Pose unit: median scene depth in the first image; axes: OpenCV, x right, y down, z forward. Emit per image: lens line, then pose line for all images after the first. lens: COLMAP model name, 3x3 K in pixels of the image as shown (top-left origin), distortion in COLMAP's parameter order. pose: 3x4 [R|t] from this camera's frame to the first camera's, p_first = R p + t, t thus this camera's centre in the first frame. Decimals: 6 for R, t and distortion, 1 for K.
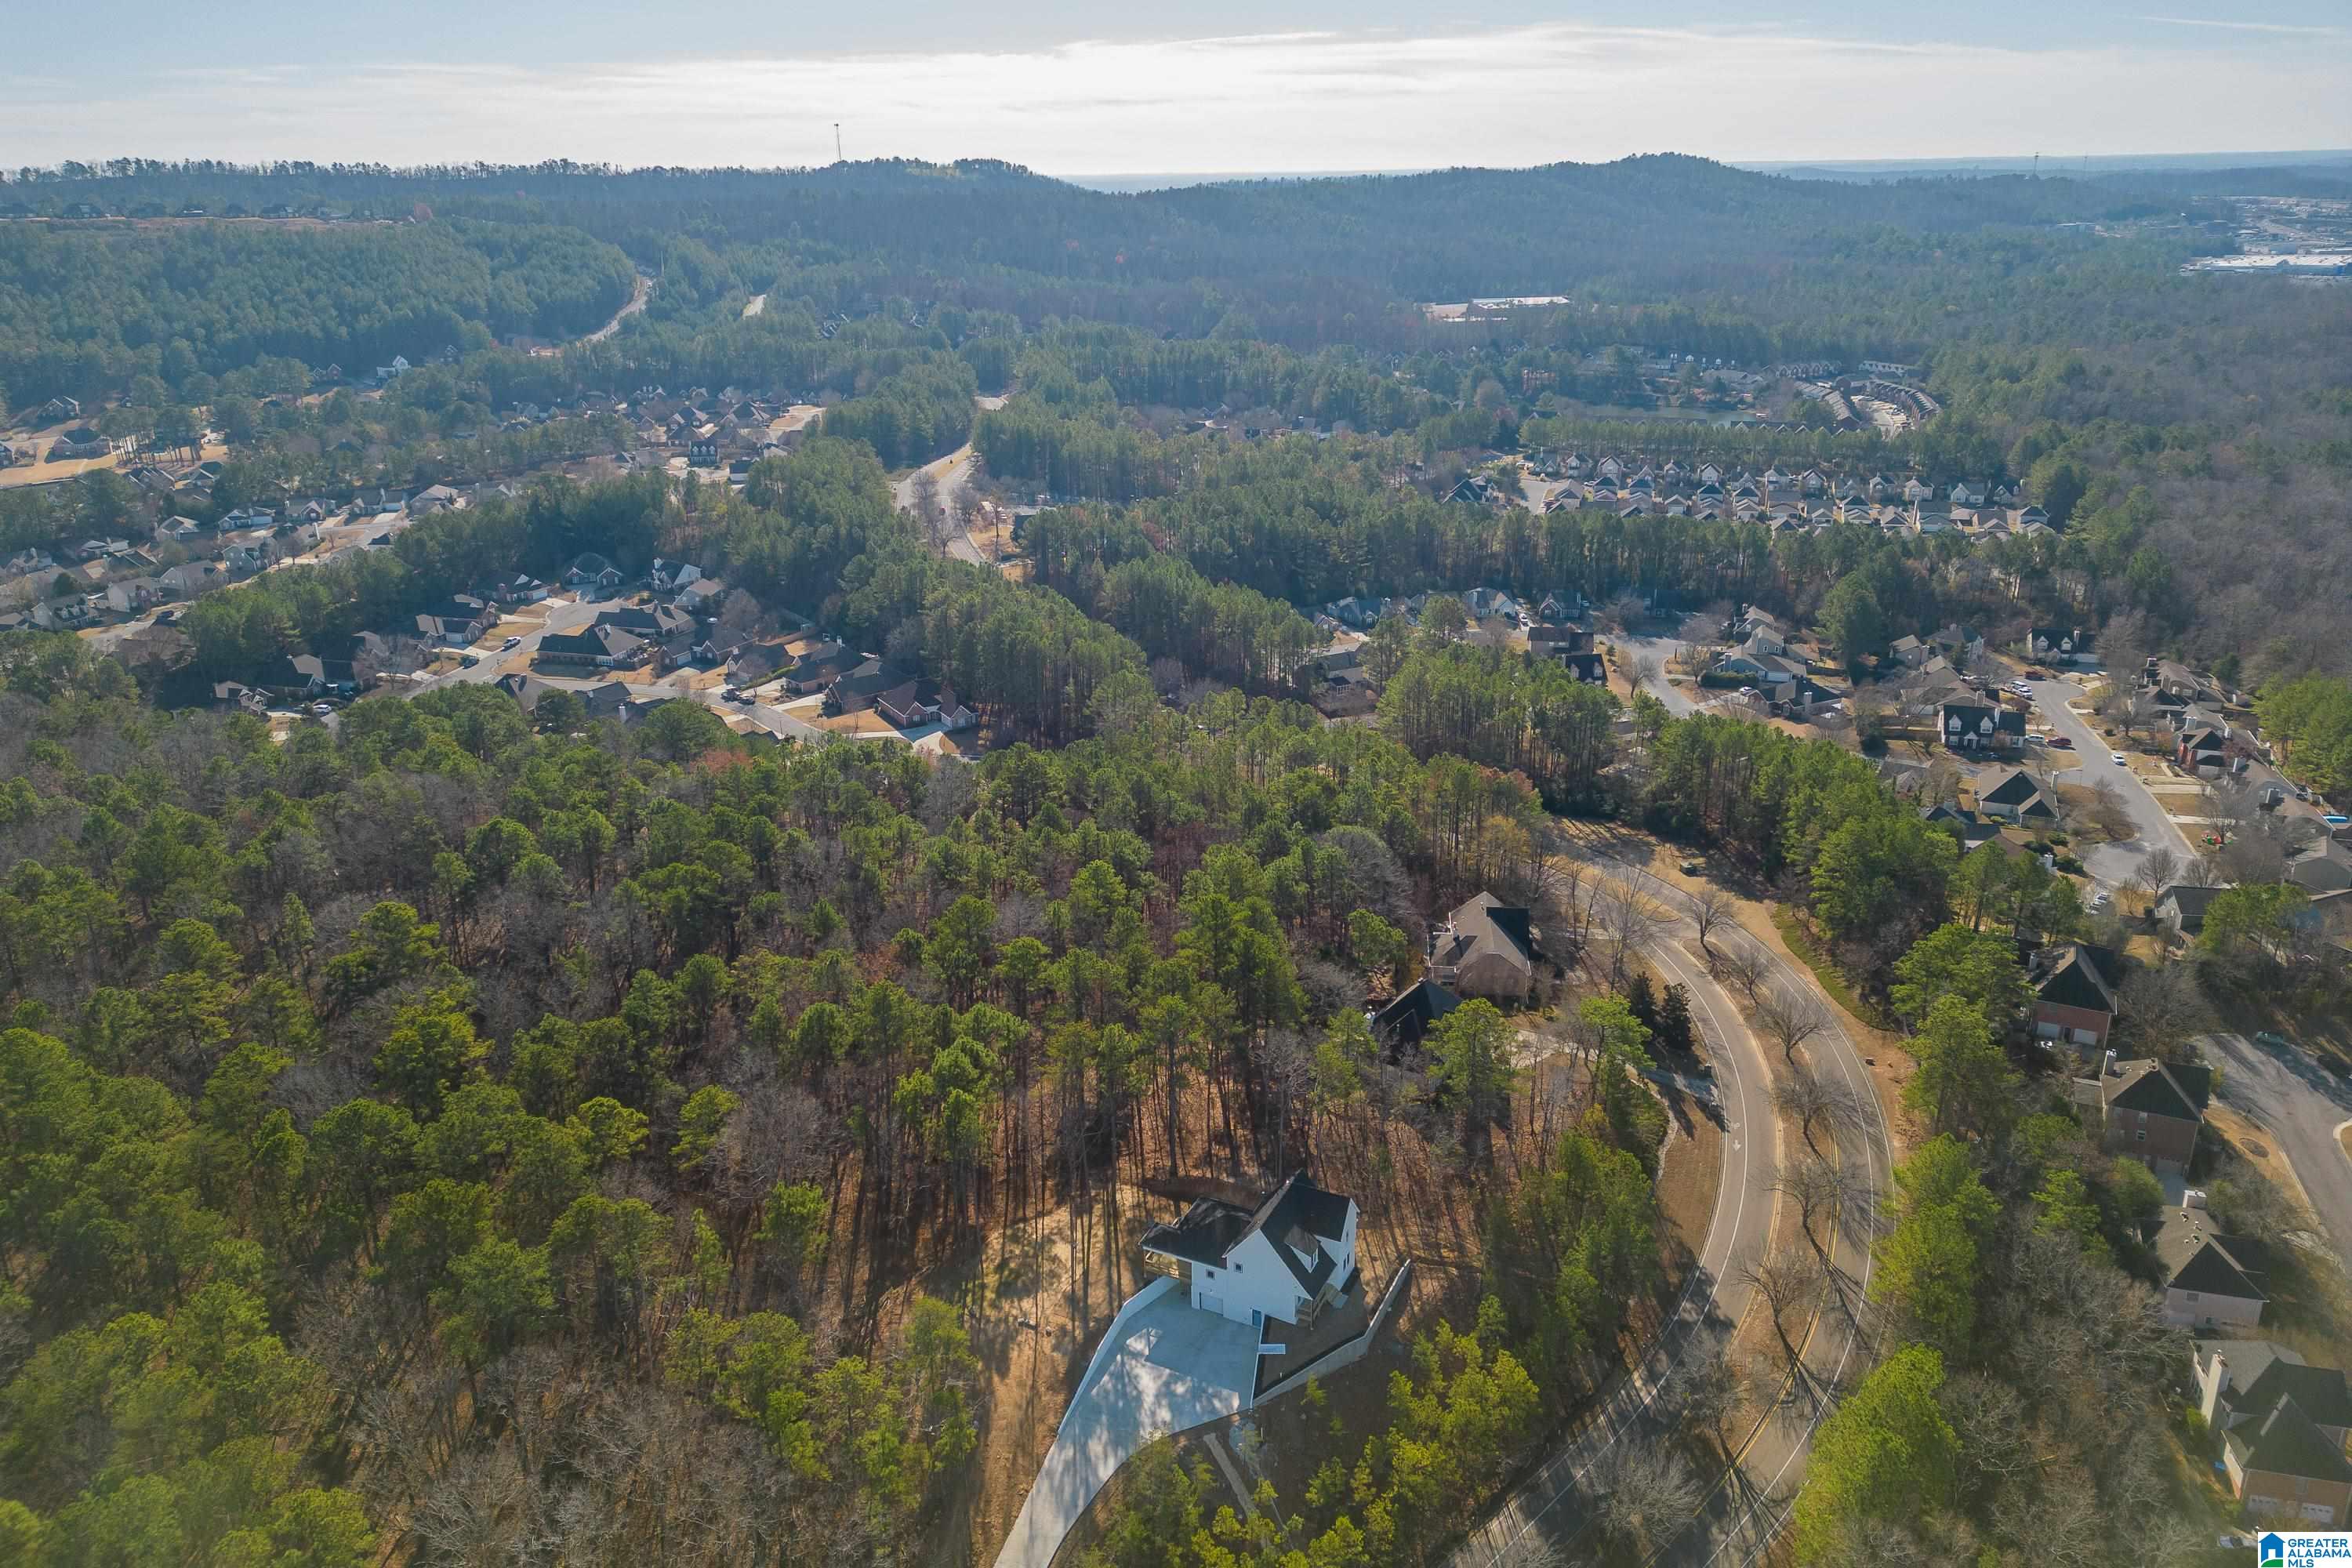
lens RADIAL K [[1680.6, 0, 1173.1], [0, 1680.6, 763.5], [0, 0, 1]] dist [0.085084, -0.078328]
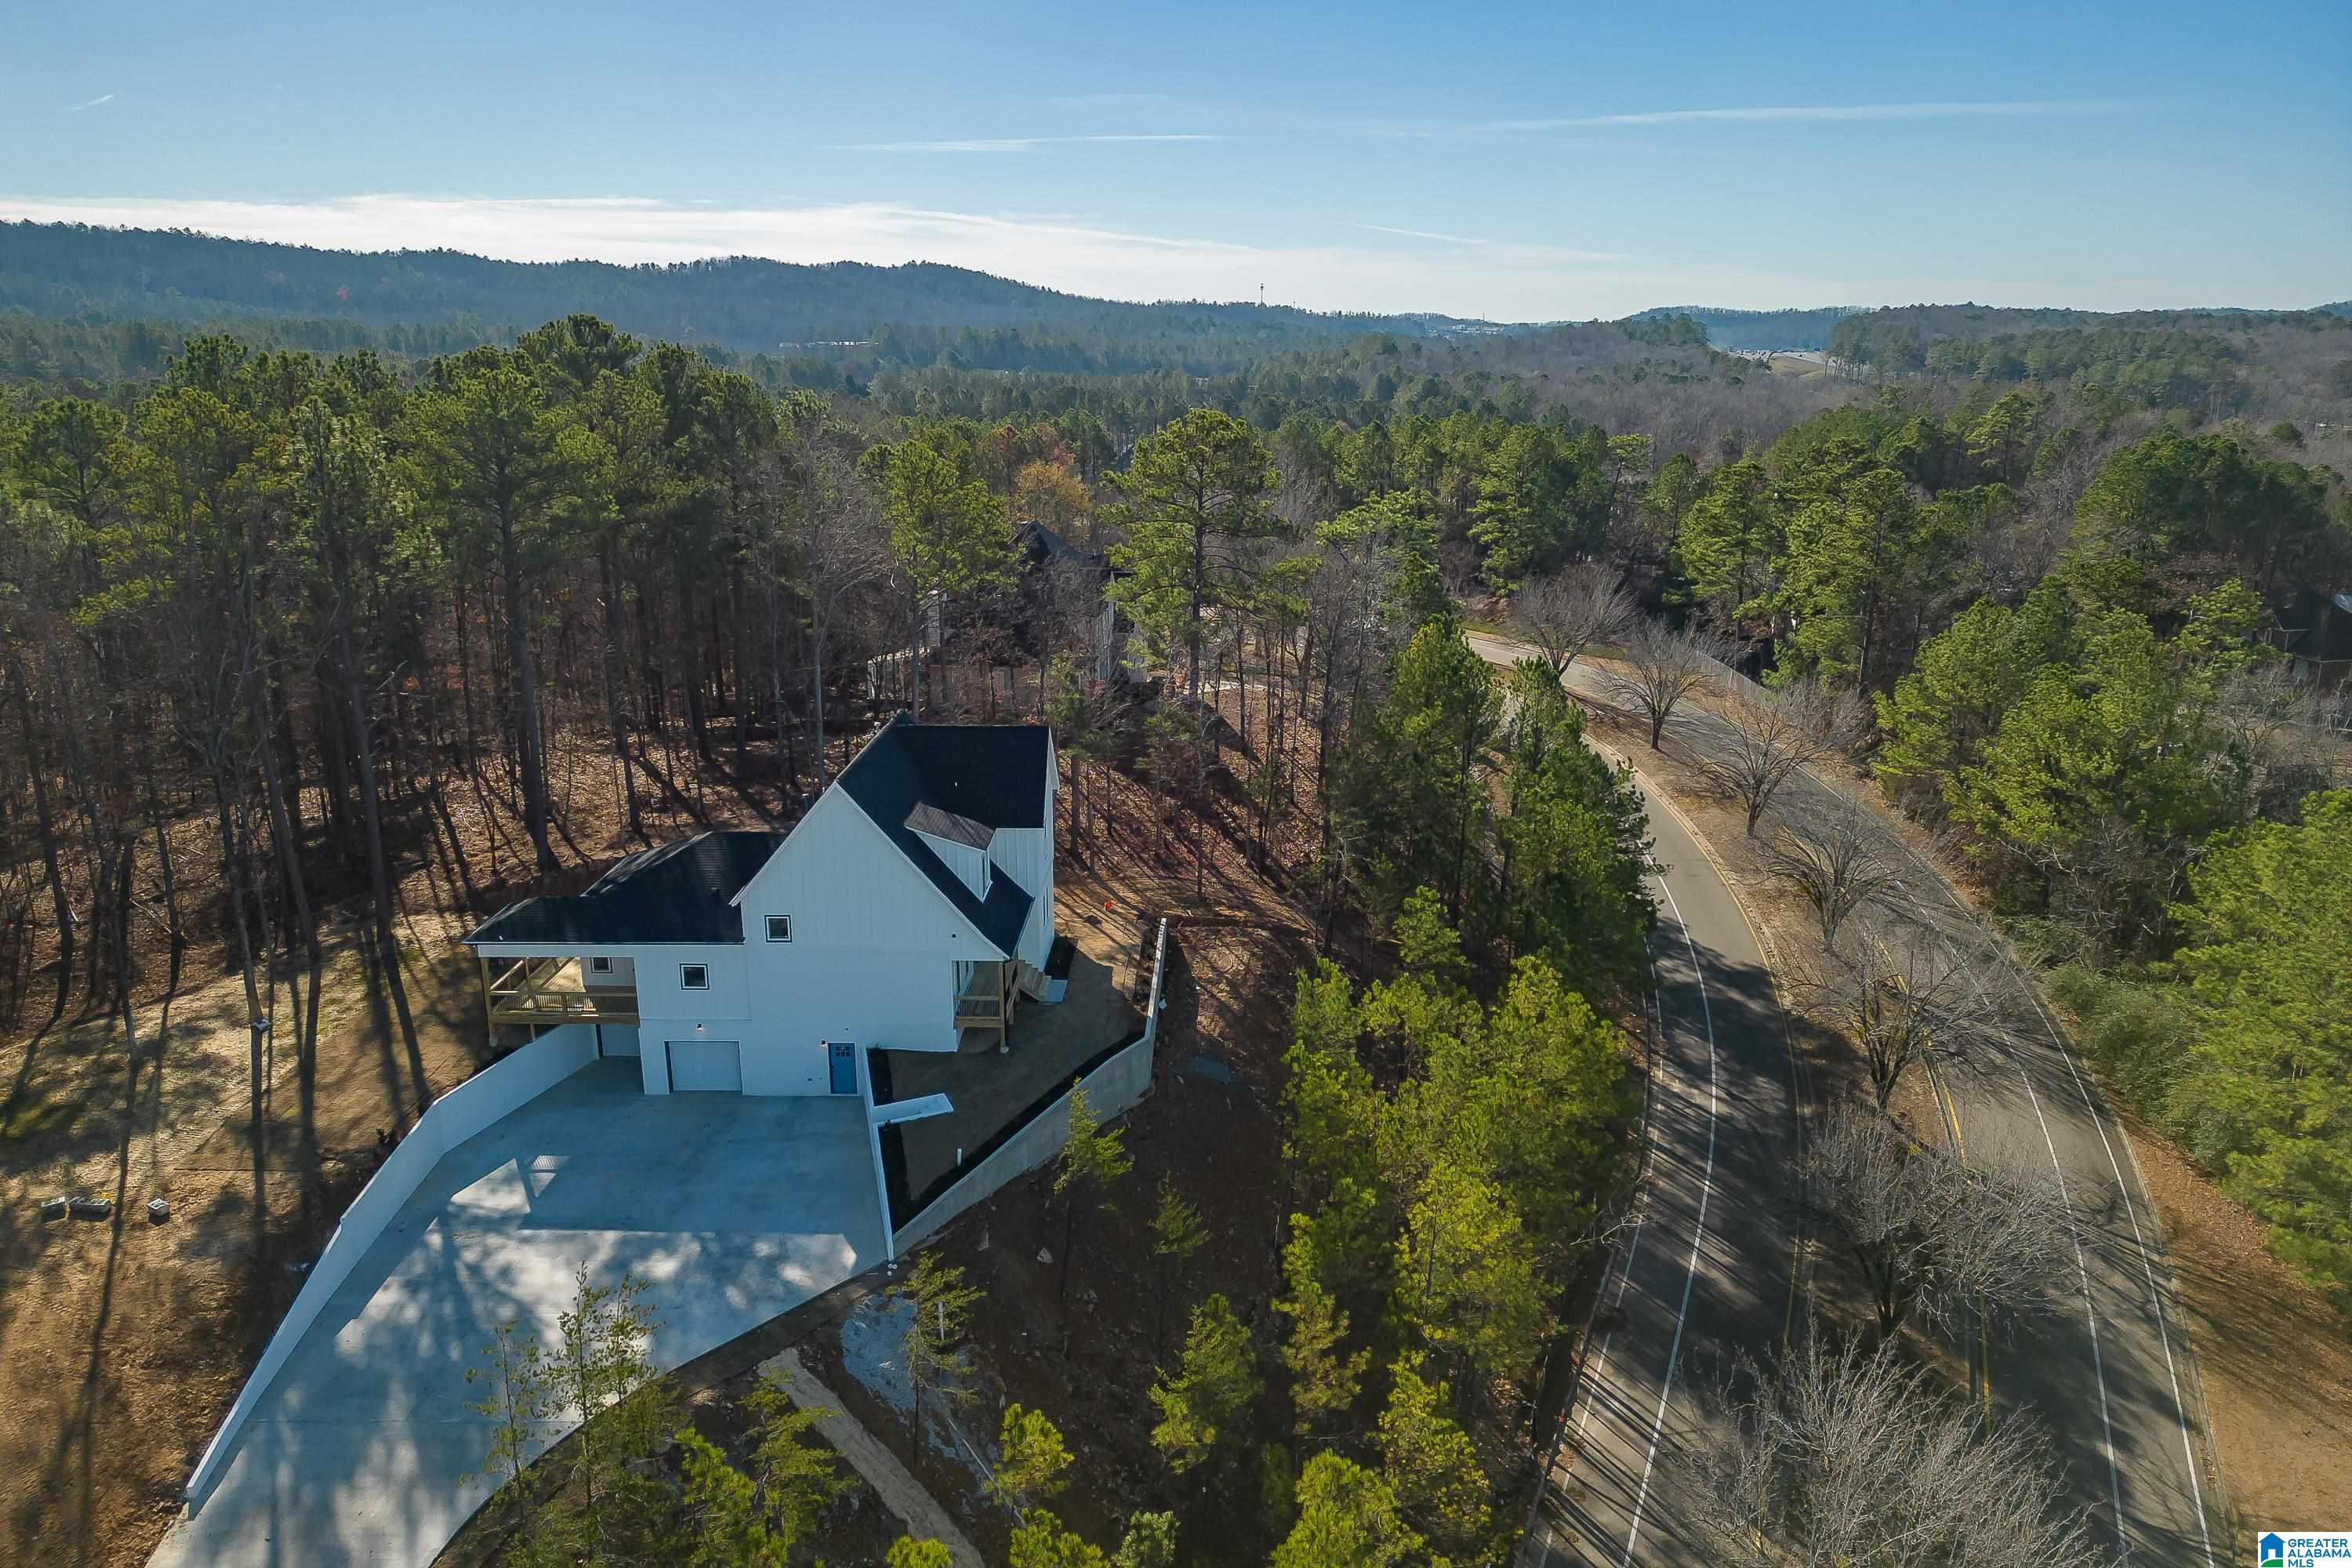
lens RADIAL K [[1680.6, 0, 1173.1], [0, 1680.6, 763.5], [0, 0, 1]] dist [0.085084, -0.078328]
pose [[0.917800, -0.100467, 0.384122, -0.018320], [0.139106, 0.987502, -0.074090, 0.300589], [-0.371878, 0.121433, 0.920305, 0.635743]]
